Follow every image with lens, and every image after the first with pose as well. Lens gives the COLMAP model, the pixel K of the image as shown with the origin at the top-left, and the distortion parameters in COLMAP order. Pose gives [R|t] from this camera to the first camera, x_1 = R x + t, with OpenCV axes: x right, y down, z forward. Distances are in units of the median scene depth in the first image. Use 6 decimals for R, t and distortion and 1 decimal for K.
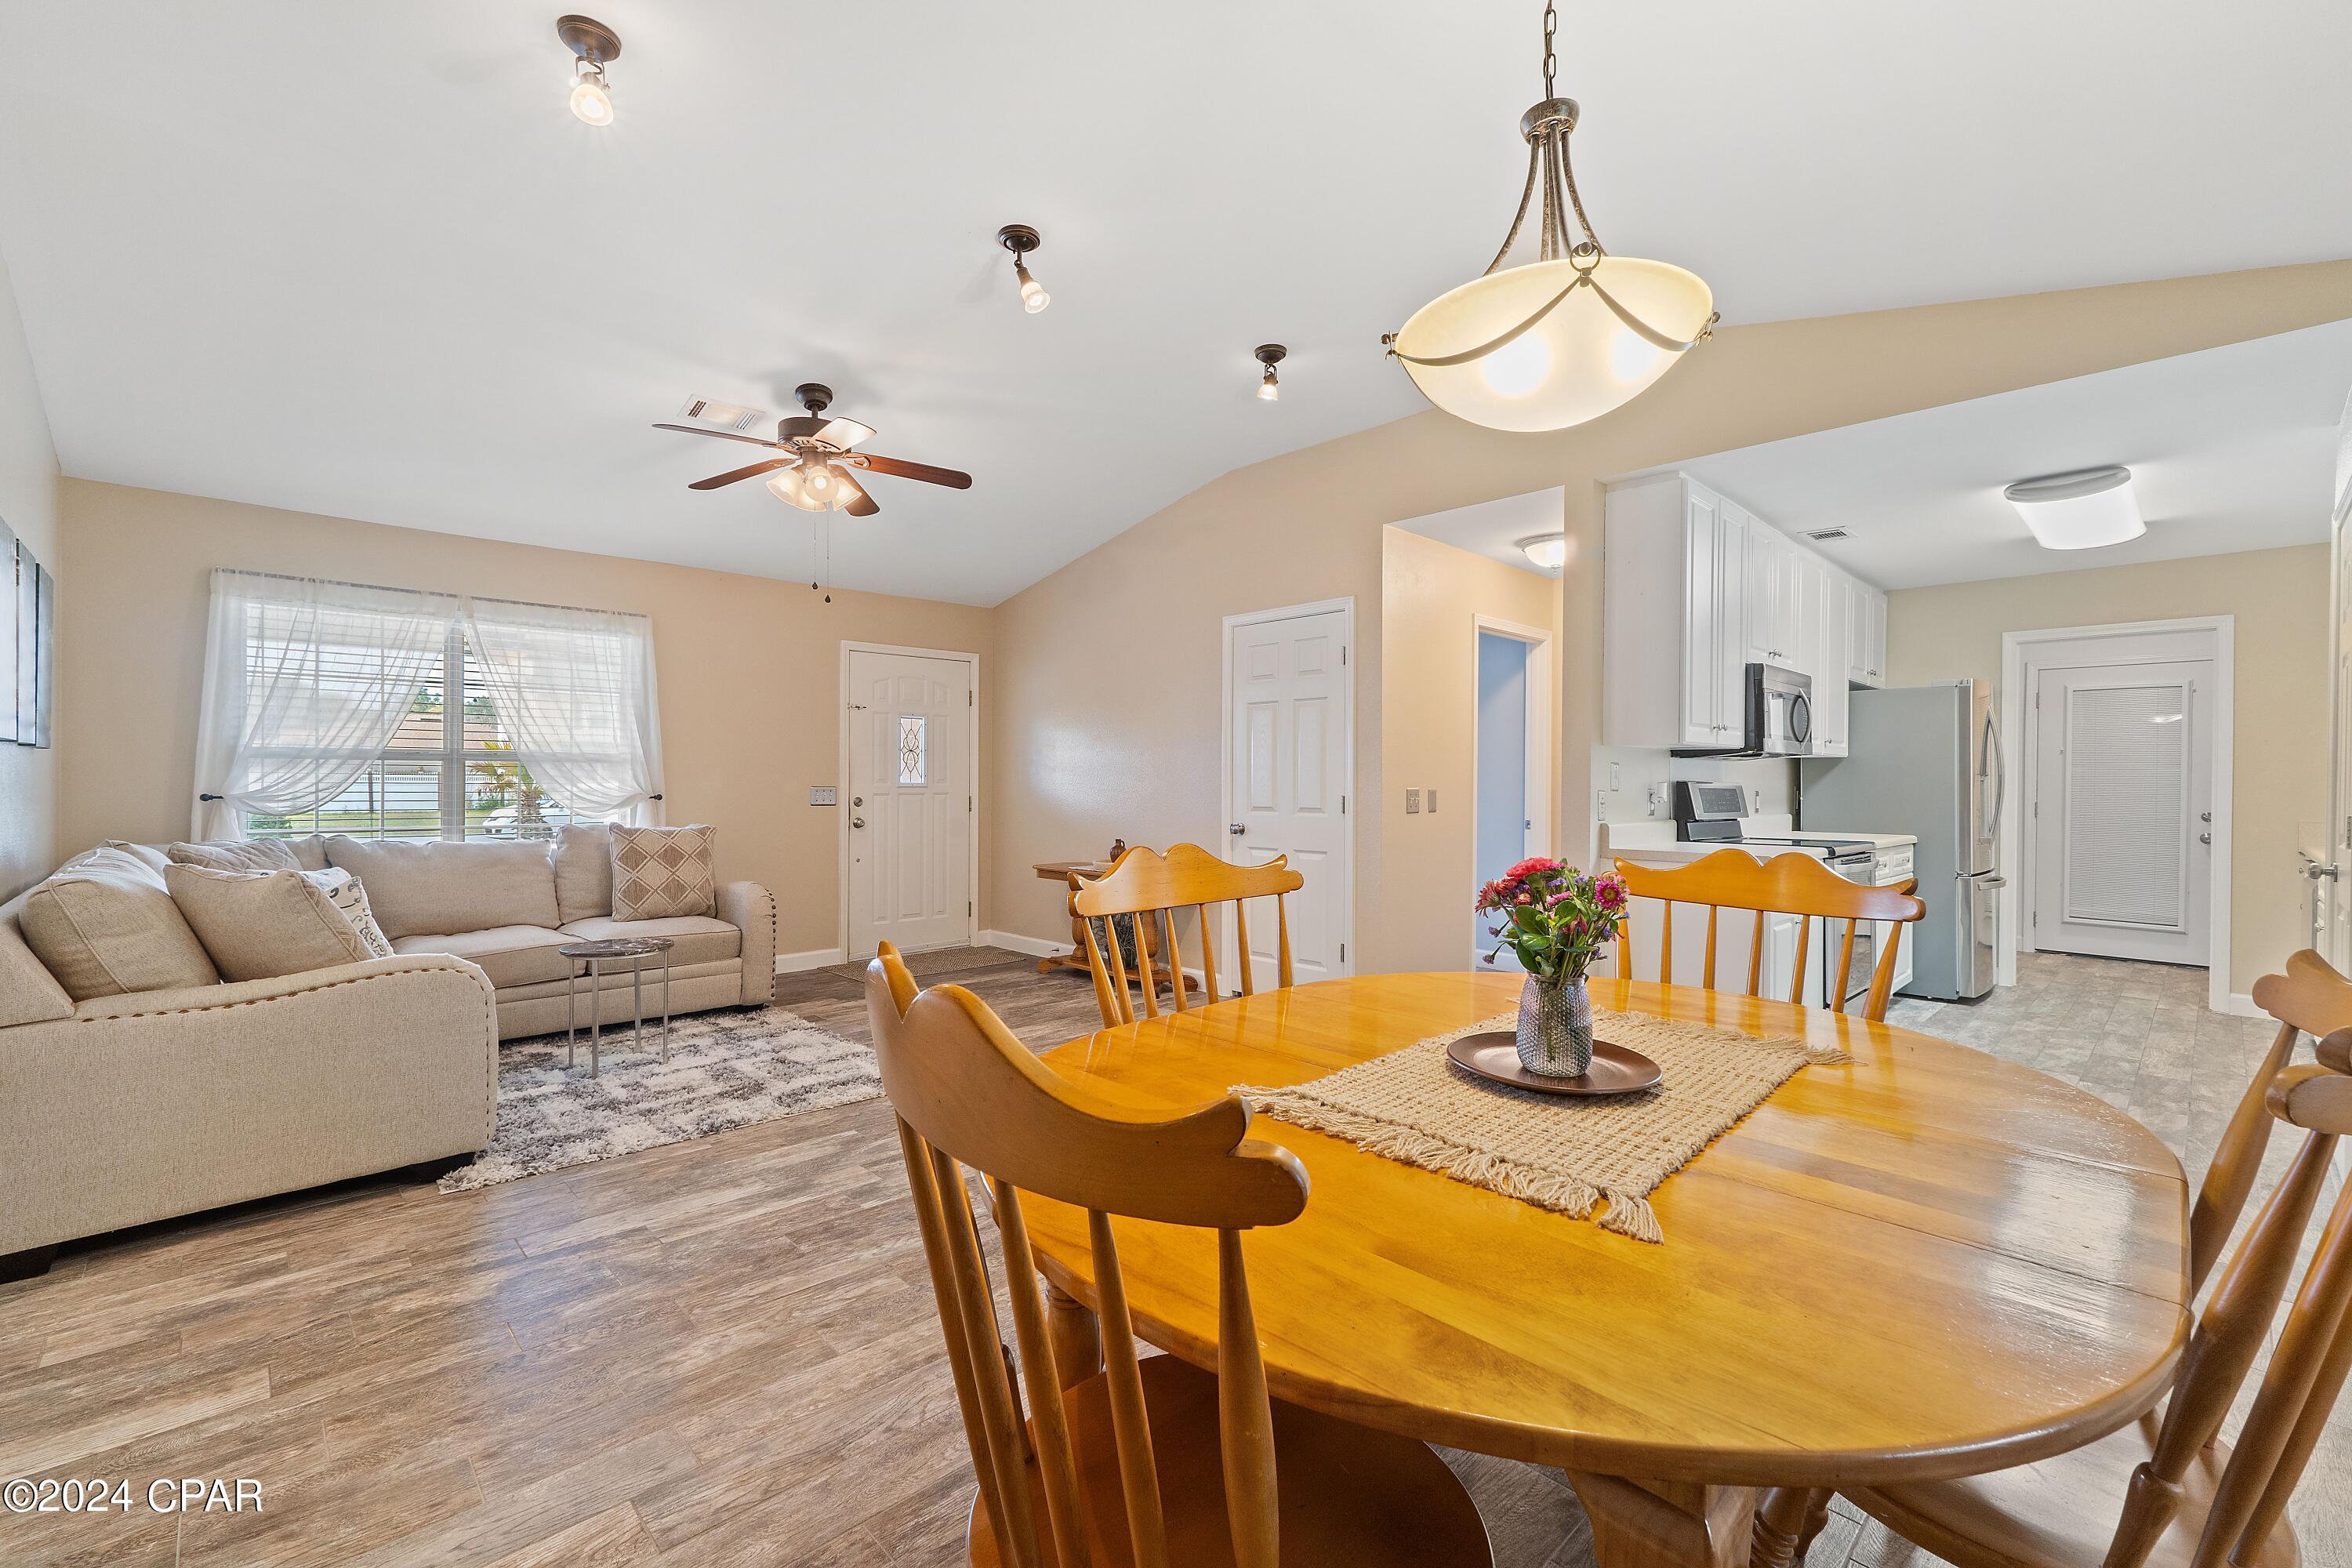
lens RADIAL K [[989.1, 0, 1176.0], [0, 989.1, 784.0], [0, 0, 1]] dist [0.006370, 0.000355]
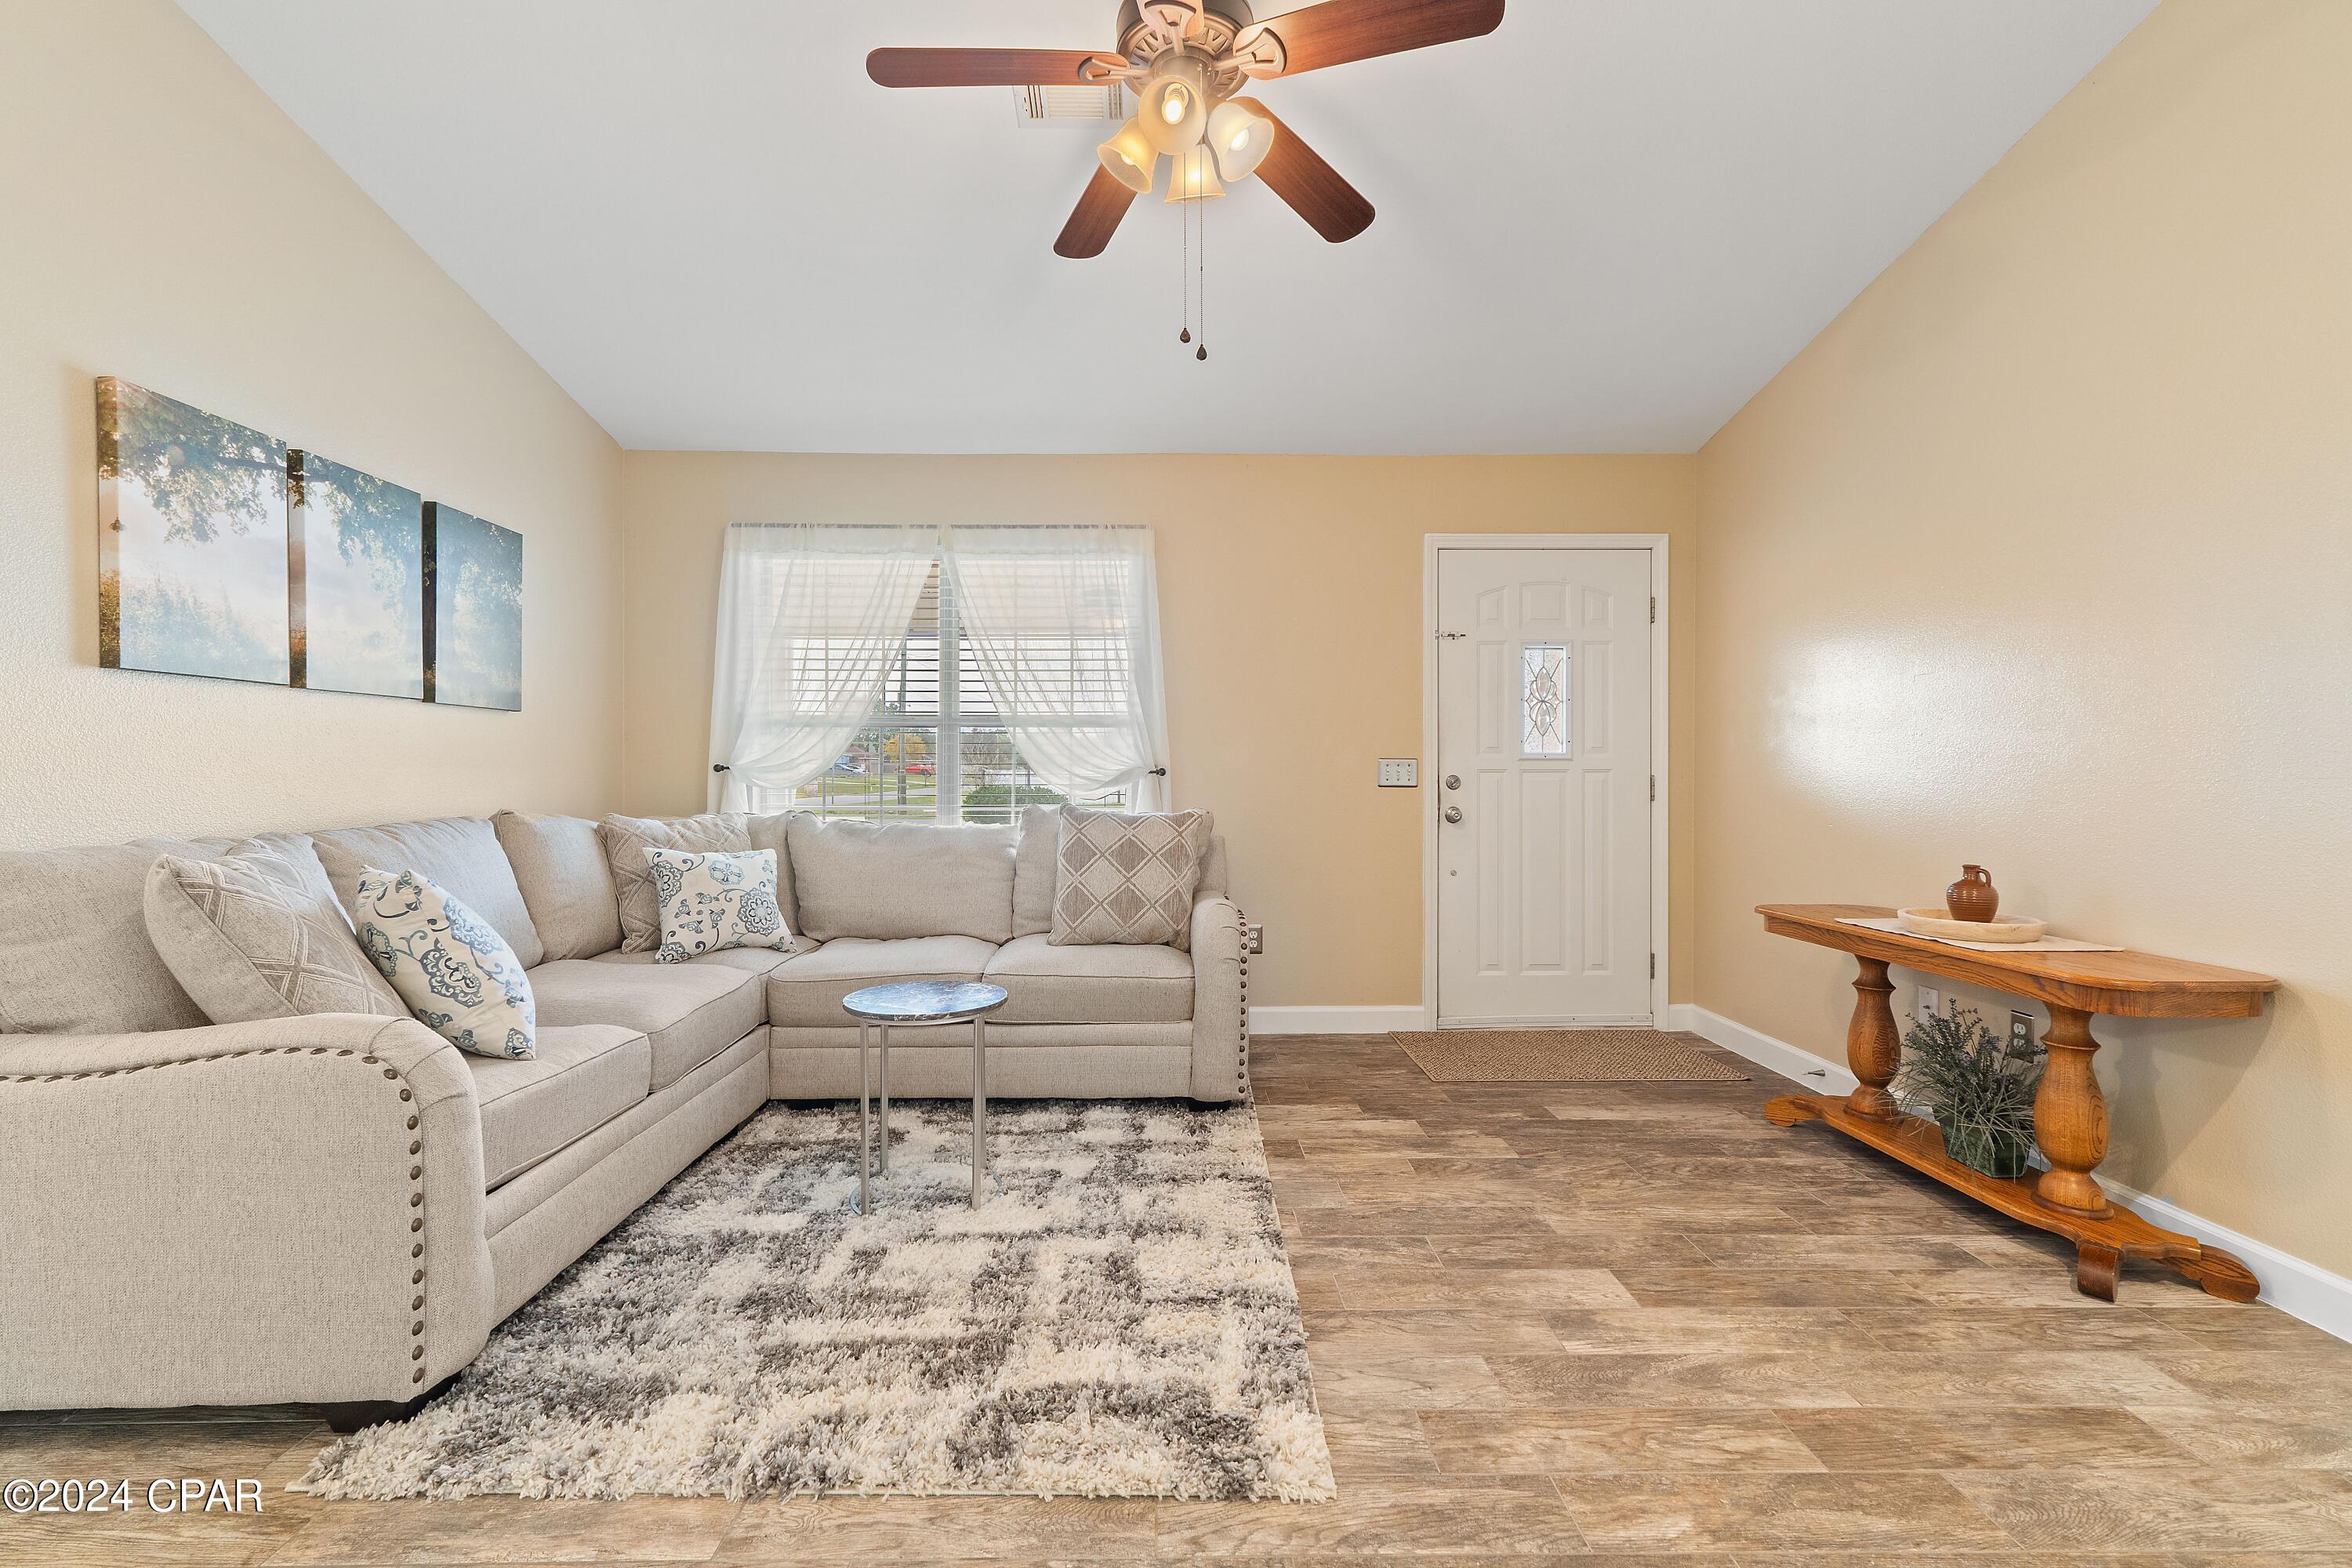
lens RADIAL K [[982.0, 0, 1173.6], [0, 982.0, 777.7], [0, 0, 1]] dist [0.004653, -0.000064]
pose [[0.732115, -0.002677, -0.681176, -0.025933], [0.000200, 0.999993, -0.003715, 0.024310], [0.681181, 0.002584, 0.732110, 0.571440]]
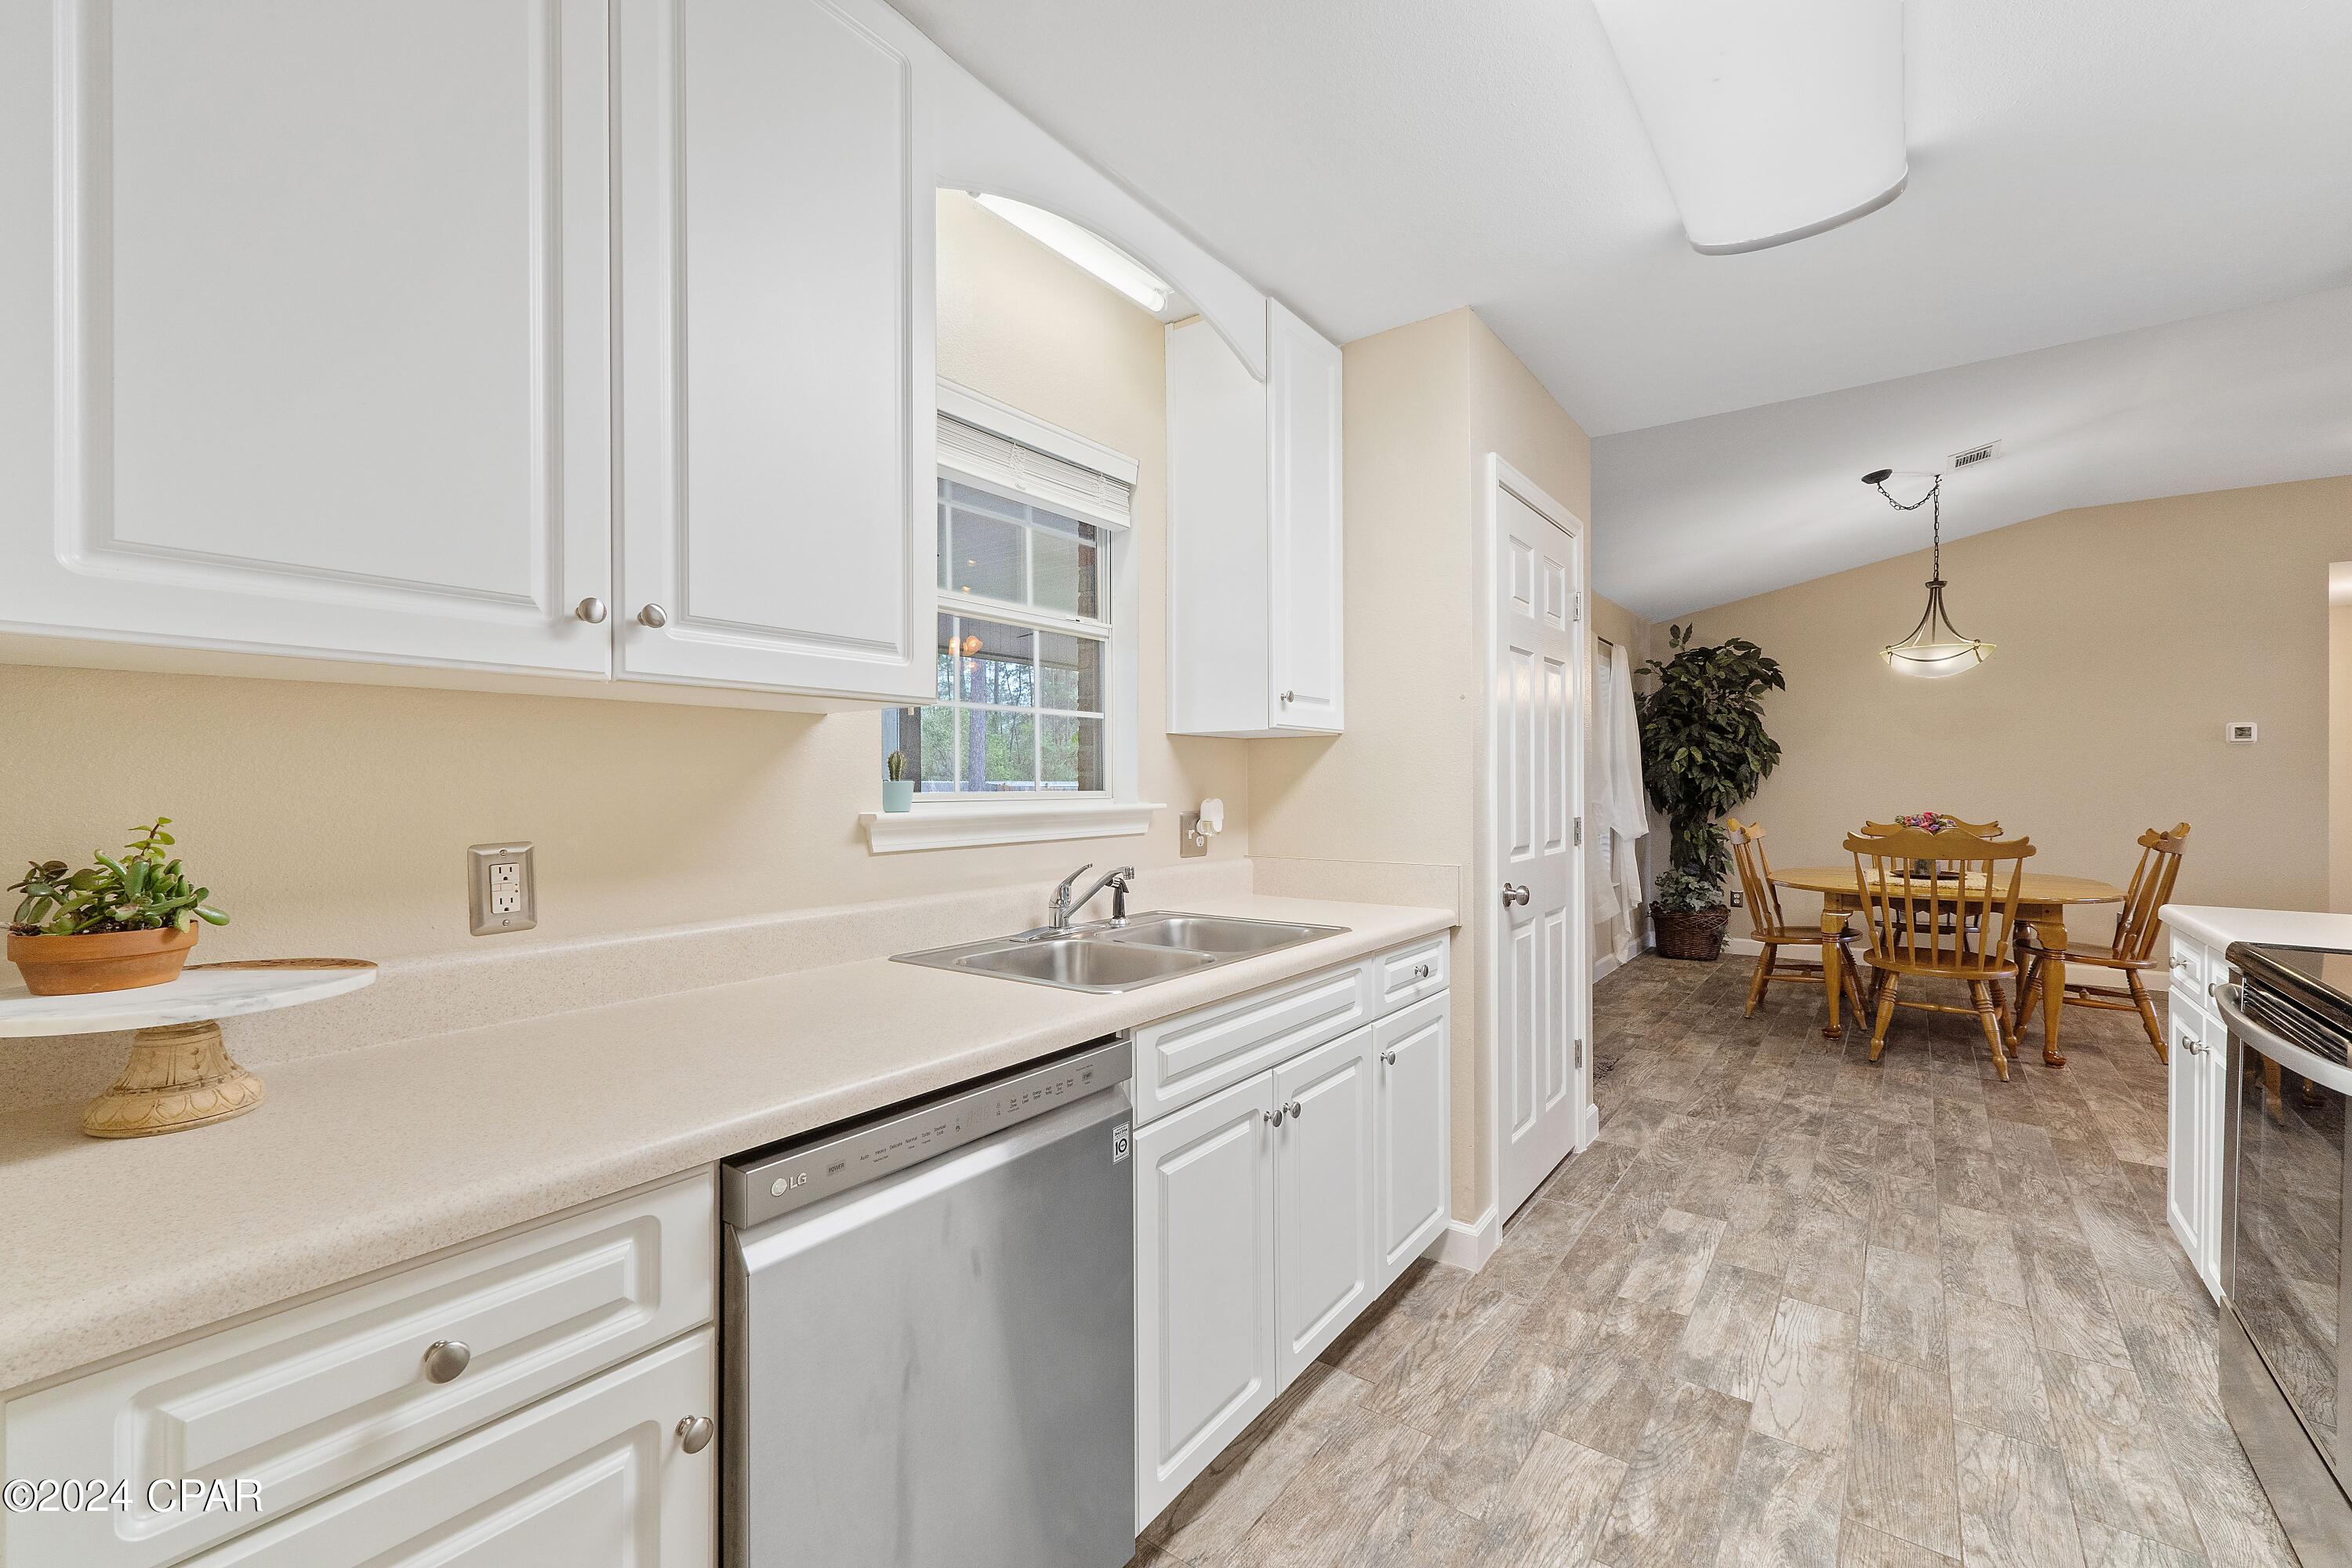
lens RADIAL K [[982.0, 0, 1173.6], [0, 982.0, 777.7], [0, 0, 1]] dist [0.004653, -0.000064]
pose [[-0.986444, -0.008521, -0.163880, 1.104500], [-0.008753, 0.999961, 0.000694, -0.005962], [0.163868, 0.002119, -0.986480, 1.242654]]
